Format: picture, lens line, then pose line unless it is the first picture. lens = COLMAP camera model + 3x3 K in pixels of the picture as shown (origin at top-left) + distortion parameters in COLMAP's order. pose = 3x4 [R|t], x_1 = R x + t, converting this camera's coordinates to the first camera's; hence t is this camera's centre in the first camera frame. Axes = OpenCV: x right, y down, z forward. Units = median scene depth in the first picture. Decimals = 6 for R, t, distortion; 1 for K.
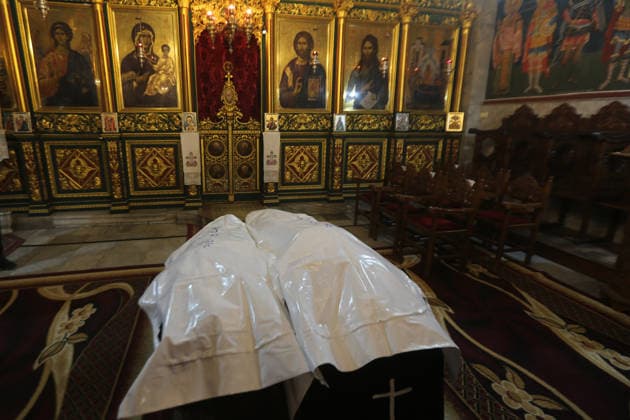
lens RADIAL K [[347.9, 0, 271.7], [0, 347.9, 195.6], [0, 0, 1]] dist [0.029448, 0.002513]
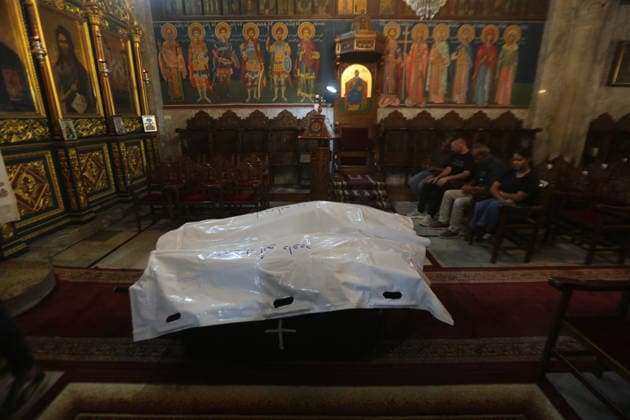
lens RADIAL K [[303.0, 0, 317.0], [0, 303.0, 209.0], [0, 0, 1]] dist [-0.006474, 0.001180]
pose [[0.200260, -0.299933, 0.932704, -0.430791], [0.227410, 0.940218, 0.253523, -0.077192], [-0.952985, 0.161336, 0.256496, 0.278099]]
